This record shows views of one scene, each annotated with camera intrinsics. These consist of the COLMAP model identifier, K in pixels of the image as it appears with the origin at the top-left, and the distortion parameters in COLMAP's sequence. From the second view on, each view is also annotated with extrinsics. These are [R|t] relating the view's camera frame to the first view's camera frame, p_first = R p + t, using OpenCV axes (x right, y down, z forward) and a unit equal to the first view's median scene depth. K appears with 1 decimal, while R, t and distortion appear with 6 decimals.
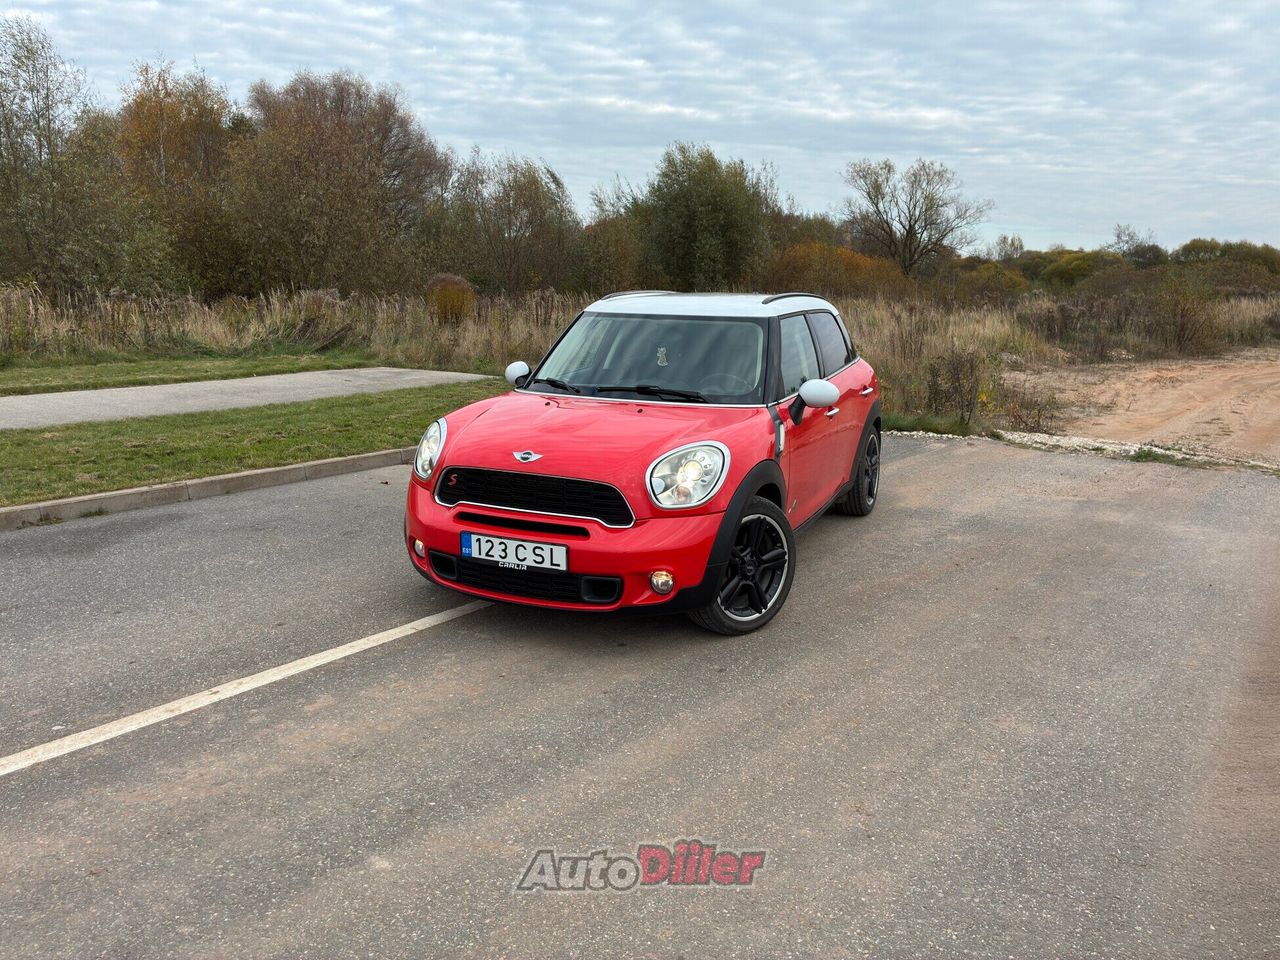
lens RADIAL K [[958.6, 0, 640.0], [0, 958.6, 480.0], [0, 0, 1]] dist [0.013898, 0.000053]
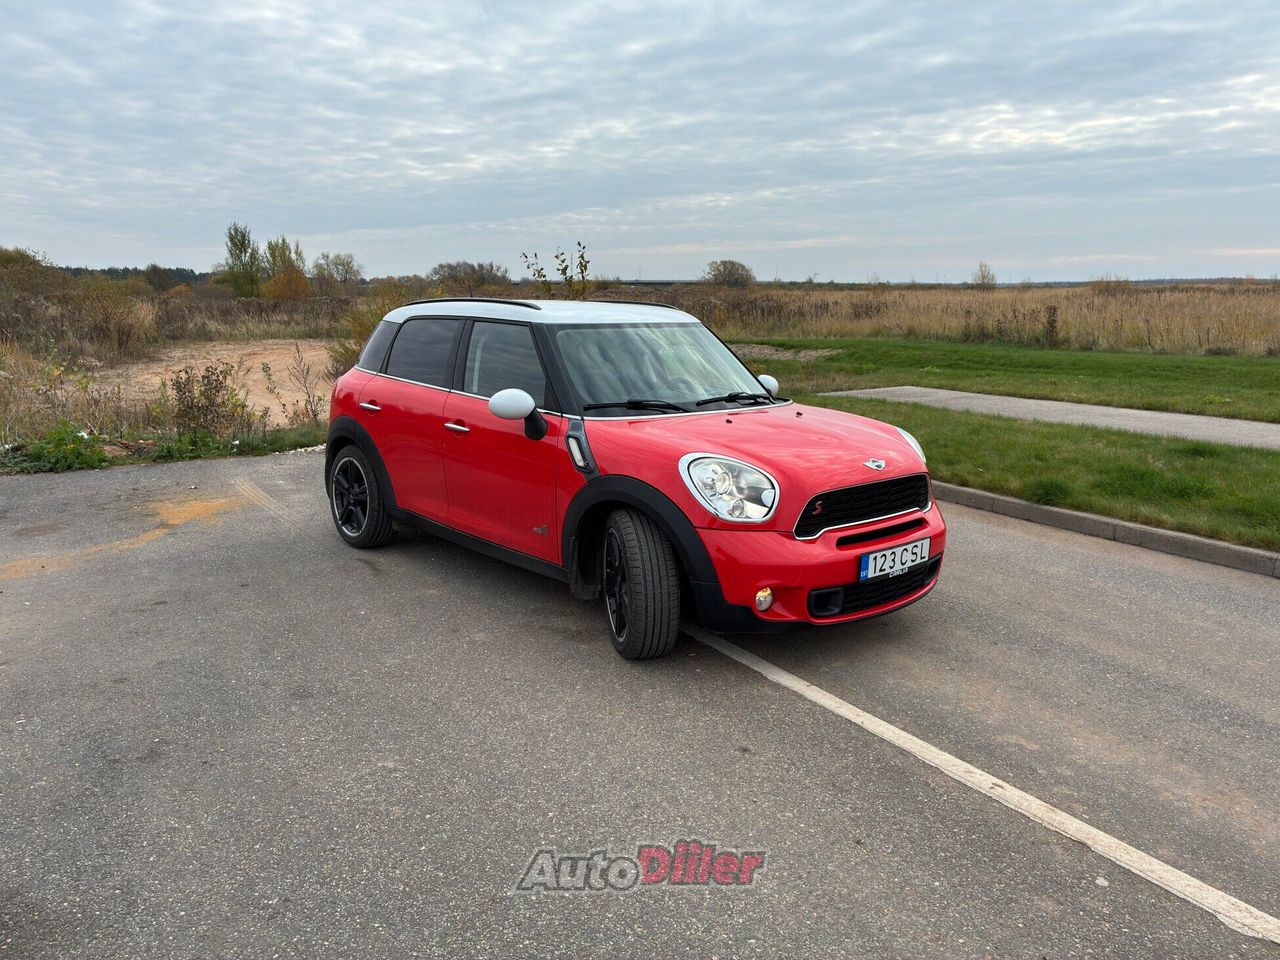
lens RADIAL K [[958.6, 0, 640.0], [0, 958.6, 480.0], [0, 0, 1]] dist [0.013898, 0.000053]
pose [[0.410312, -0.160138, 0.897775, -1.119033], [0.188287, 0.978126, 0.088417, -0.143583], [-0.892296, 0.132760, 0.431488, 0.787053]]
